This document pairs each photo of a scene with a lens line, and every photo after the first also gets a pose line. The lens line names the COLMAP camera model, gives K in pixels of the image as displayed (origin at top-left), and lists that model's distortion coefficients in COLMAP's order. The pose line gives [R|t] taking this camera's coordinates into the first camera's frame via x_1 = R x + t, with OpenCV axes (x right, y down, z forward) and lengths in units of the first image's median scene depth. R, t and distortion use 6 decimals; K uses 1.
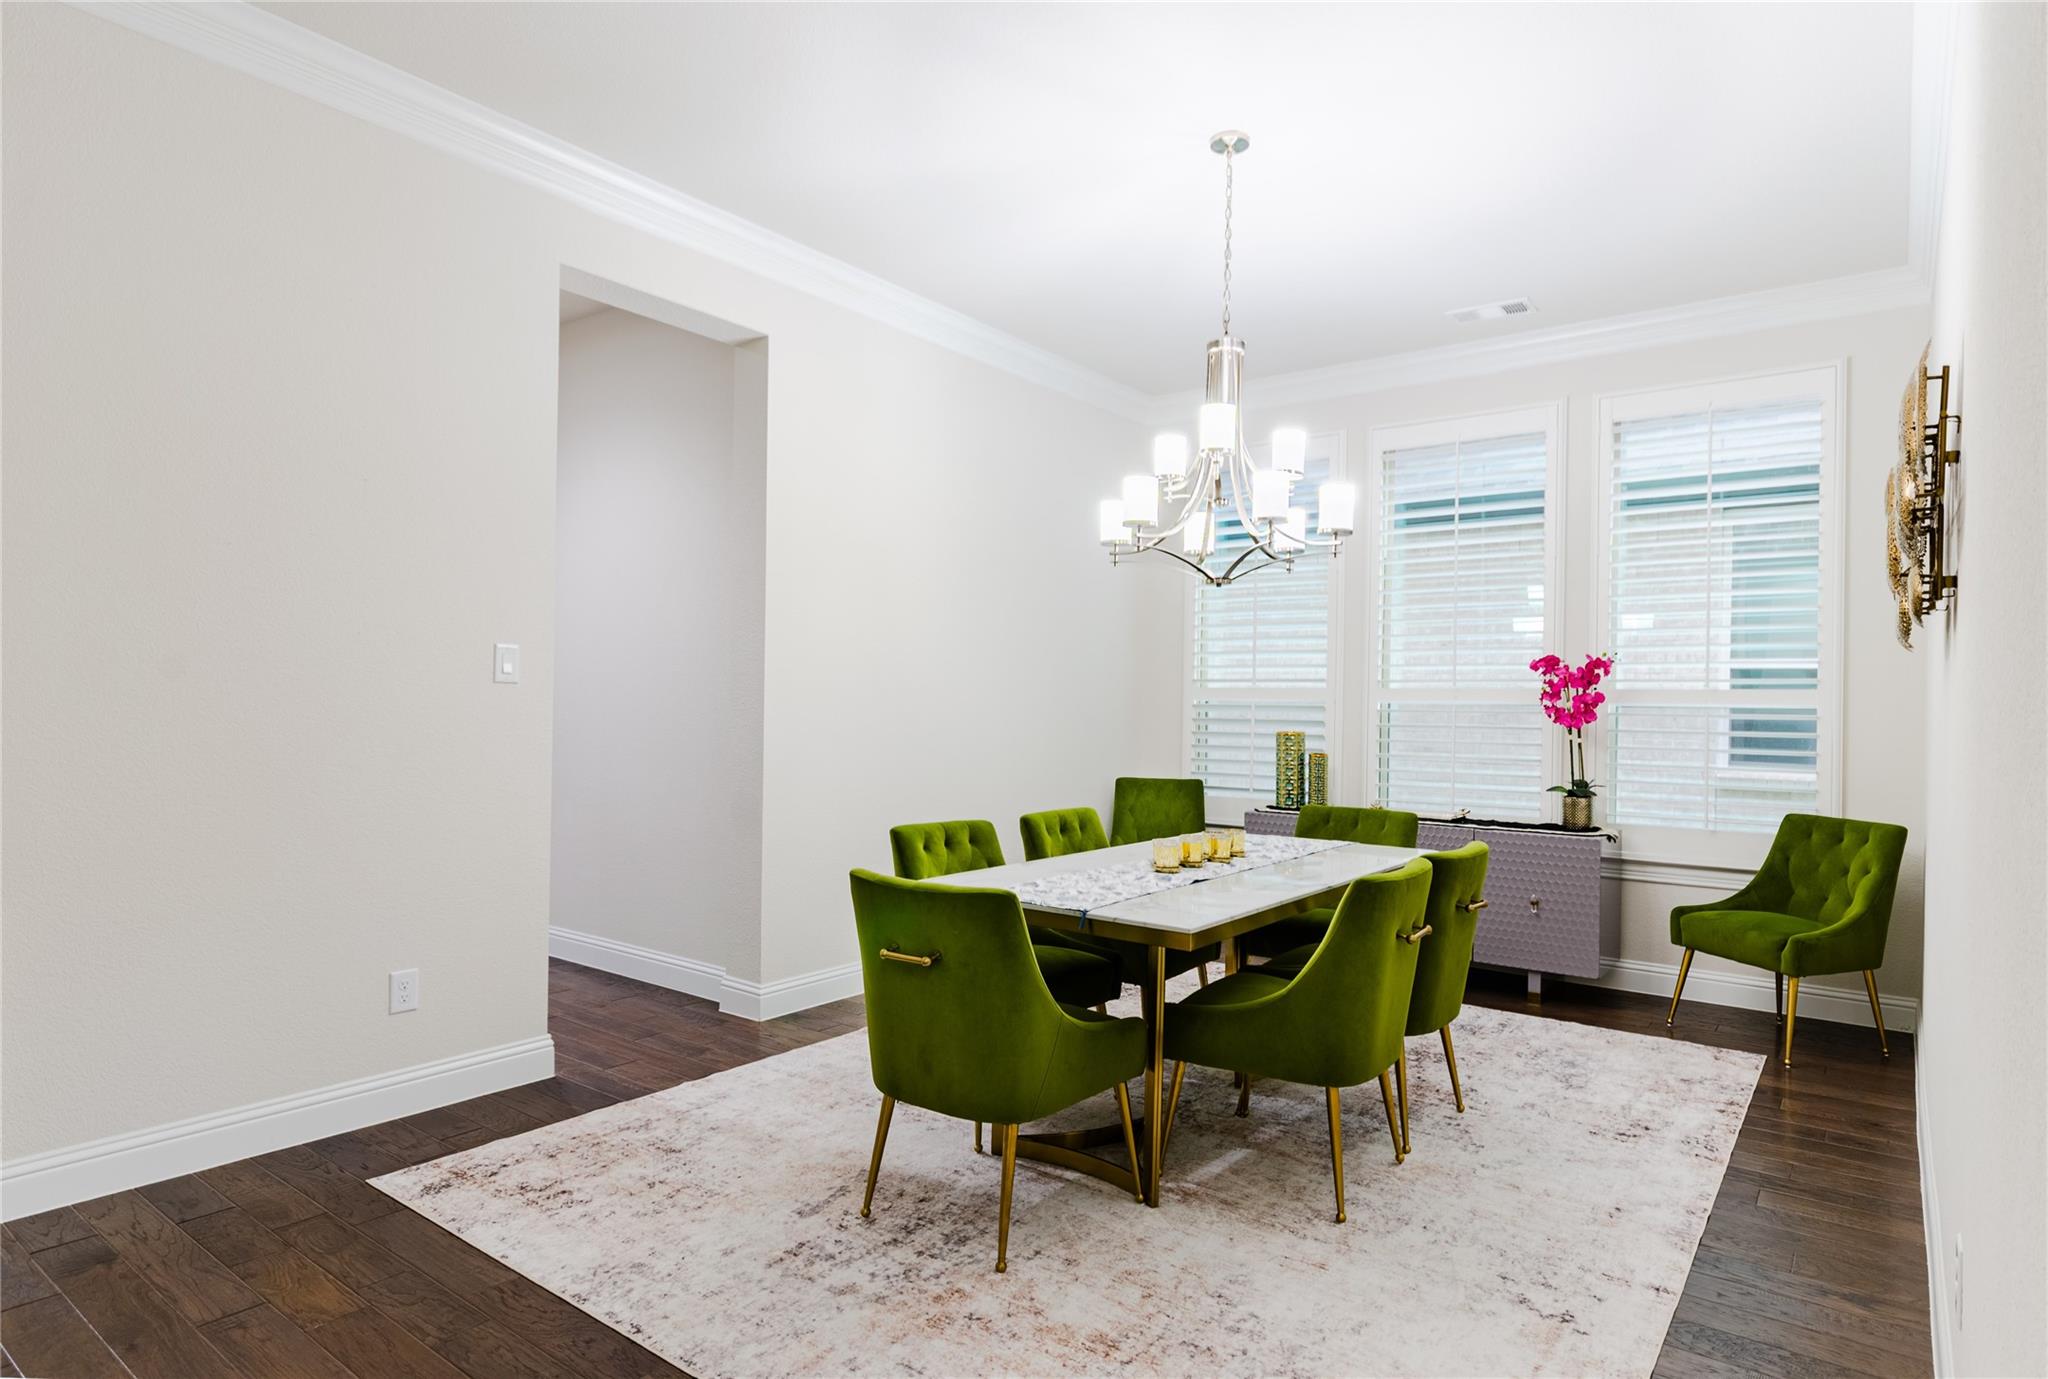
lens RADIAL K [[1129.1, 0, 1024.1], [0, 1129.1, 702.6], [0, 0, 1]] dist [0.002978, -0.000003]
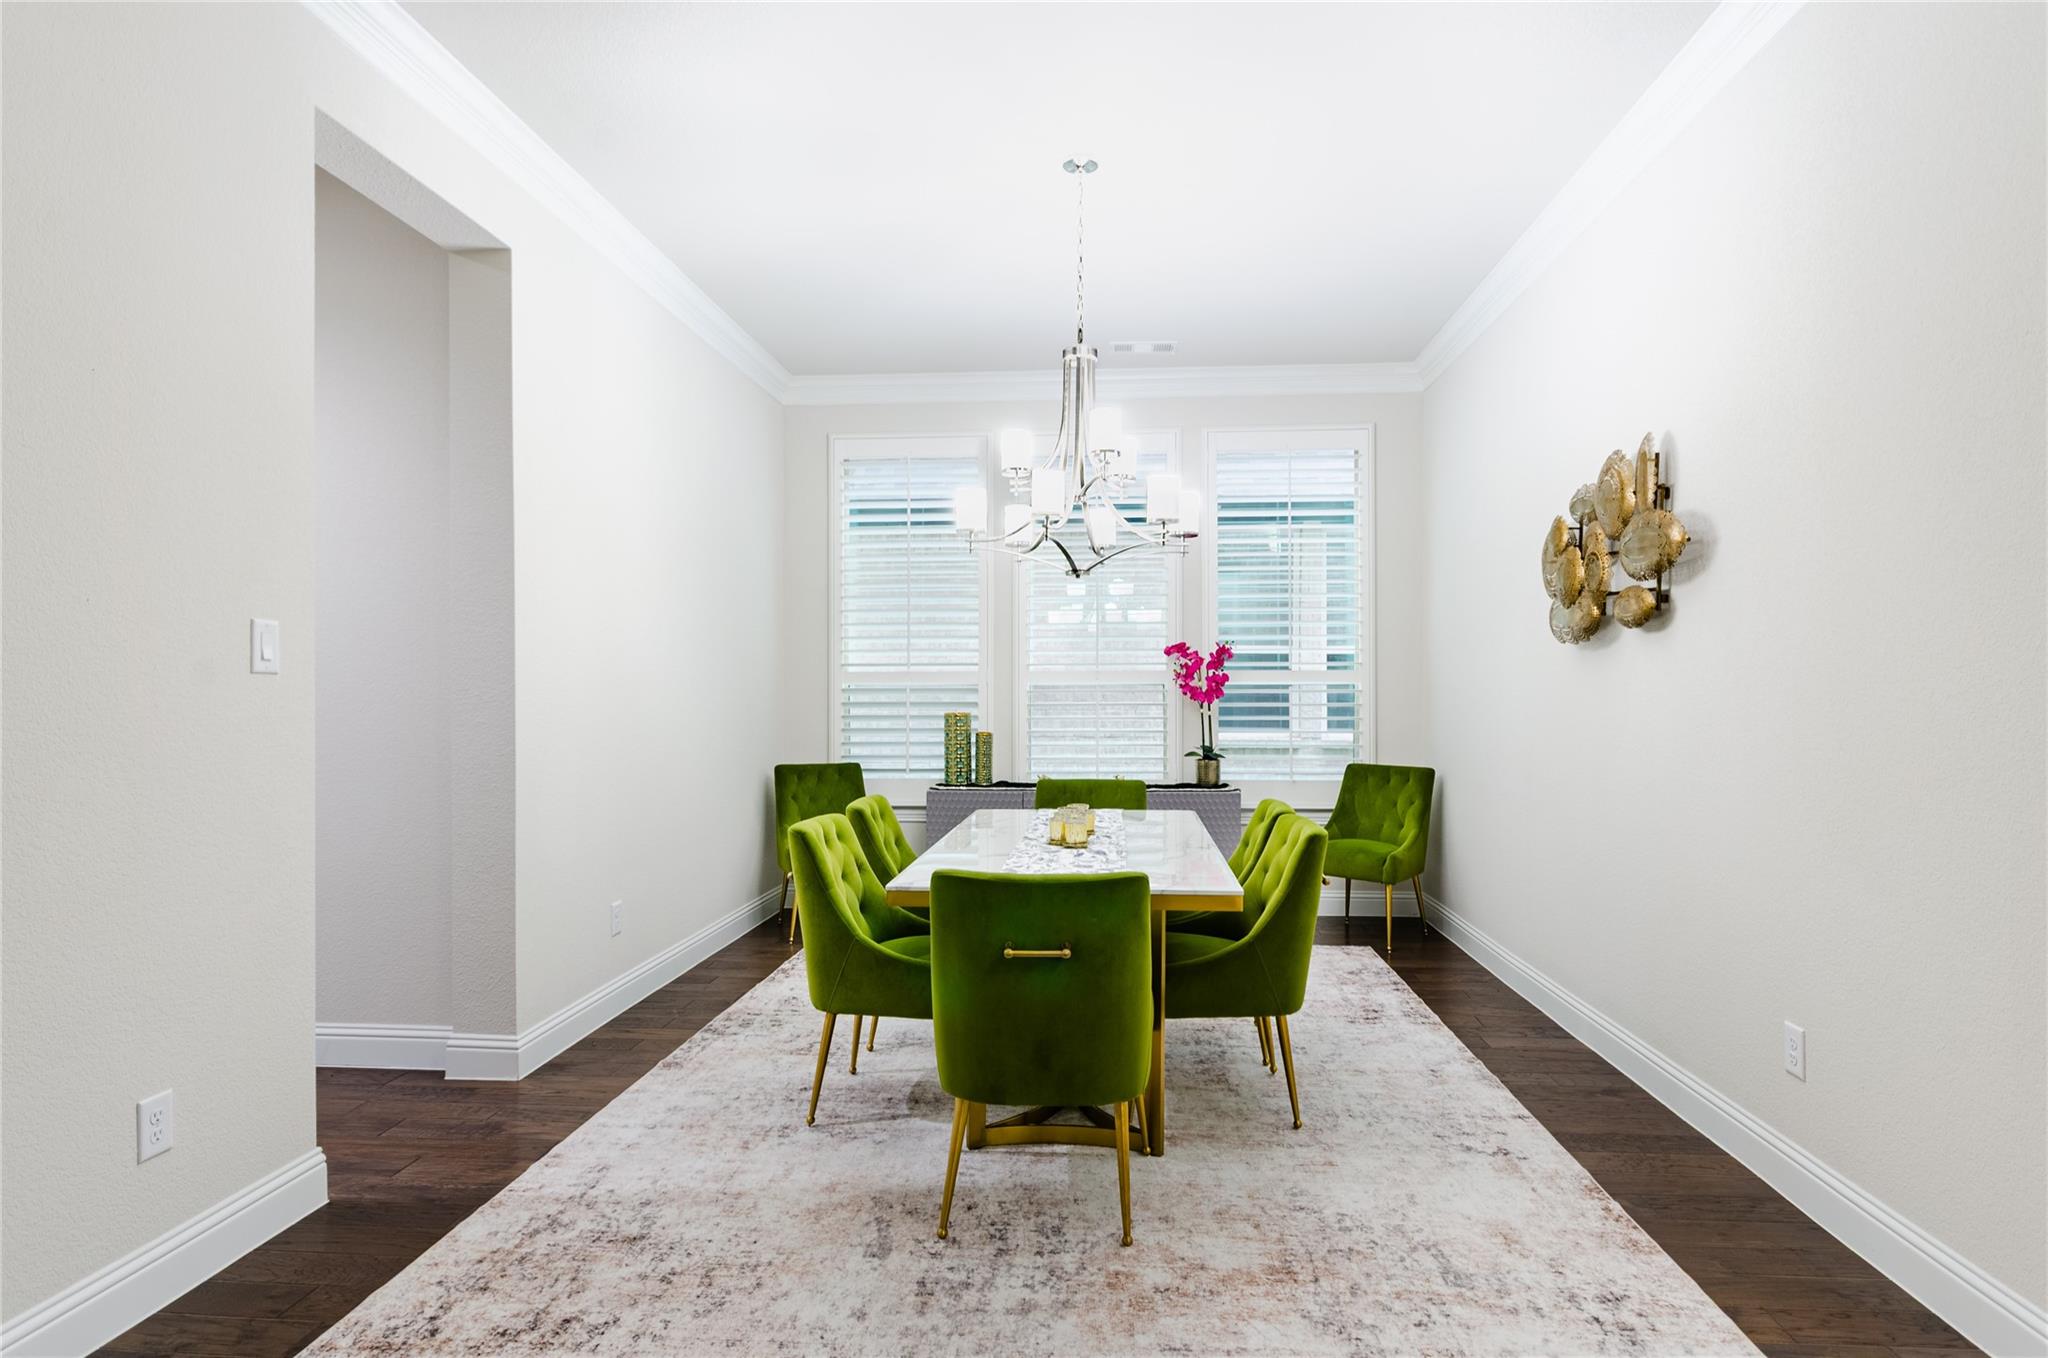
lens RADIAL K [[1110.3, 0, 1031.4], [0, 1110.3, 691.3], [0, 0, 1]] dist [0.002414, -0.002676]
pose [[0.840101, -0.017132, 0.542159, -0.353690], [0.014000, 0.999853, 0.009900, -0.005055], [-0.542249, -0.000727, 0.840218, 0.113866]]
